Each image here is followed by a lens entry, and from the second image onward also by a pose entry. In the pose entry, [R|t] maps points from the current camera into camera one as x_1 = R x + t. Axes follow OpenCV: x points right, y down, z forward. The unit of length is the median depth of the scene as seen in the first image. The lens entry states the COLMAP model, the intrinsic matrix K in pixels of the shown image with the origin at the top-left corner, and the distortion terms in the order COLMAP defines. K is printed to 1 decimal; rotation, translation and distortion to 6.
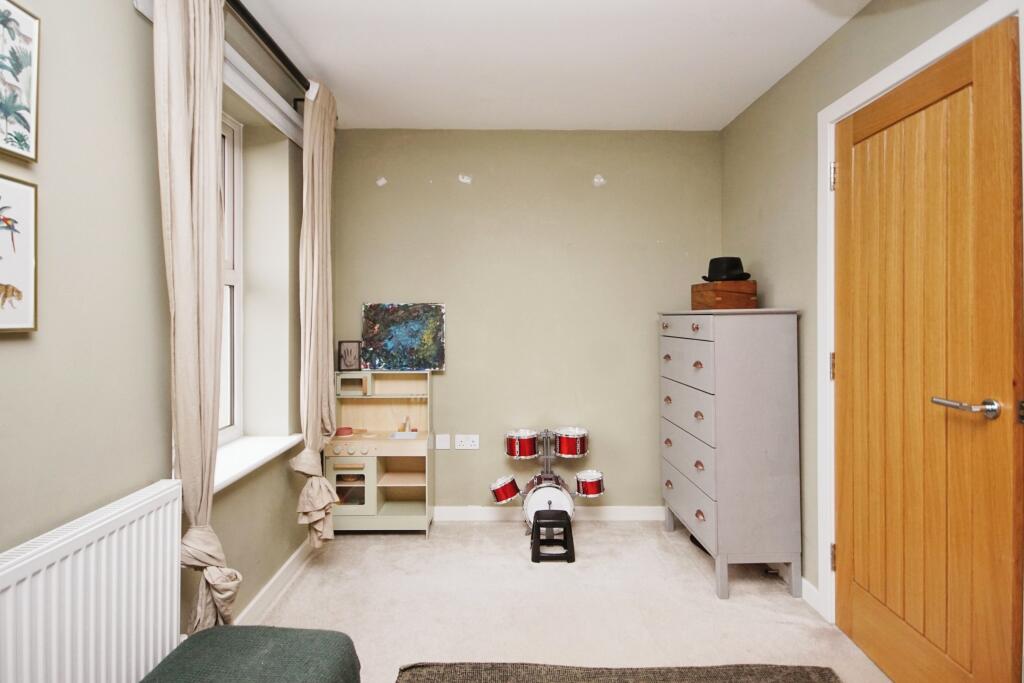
lens RADIAL K [[538.1, 0, 514.3], [0, 538.1, 320.2], [0, 0, 1]] dist [0.002473, 0.001499]
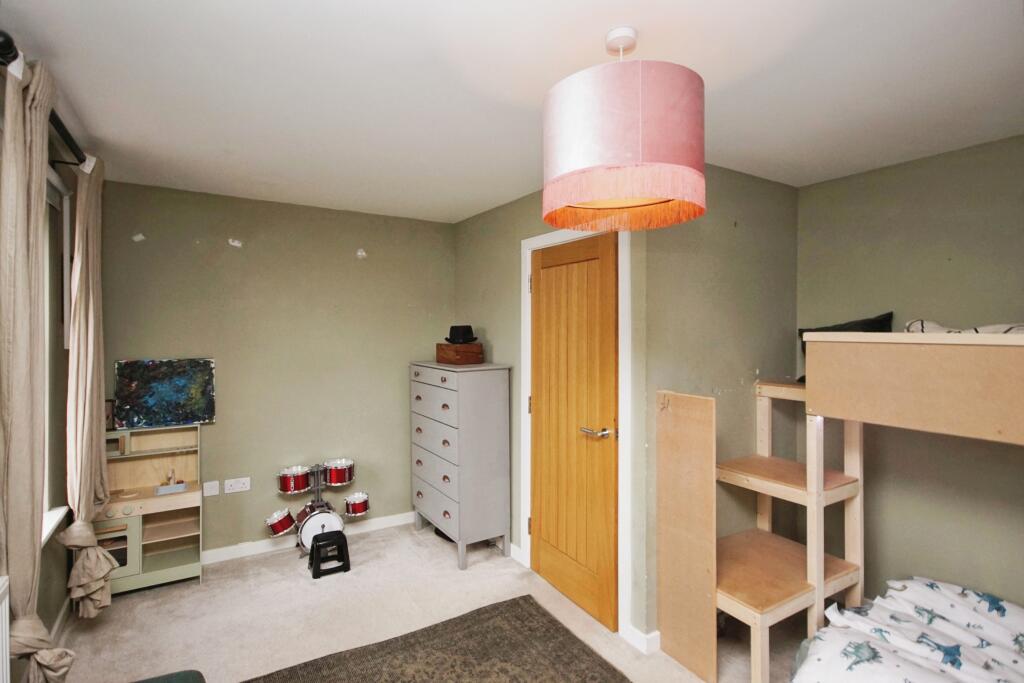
lens RADIAL K [[509.6, 0, 512.0], [0, 509.6, 341.5], [0, 0, 1]] dist [0.022855, -0.010074]
pose [[0.861210, -0.009134, 0.508167, -0.151226], [-0.001017, 0.999806, 0.019695, -0.093999], [-0.508248, -0.017479, 0.861033, -0.182659]]
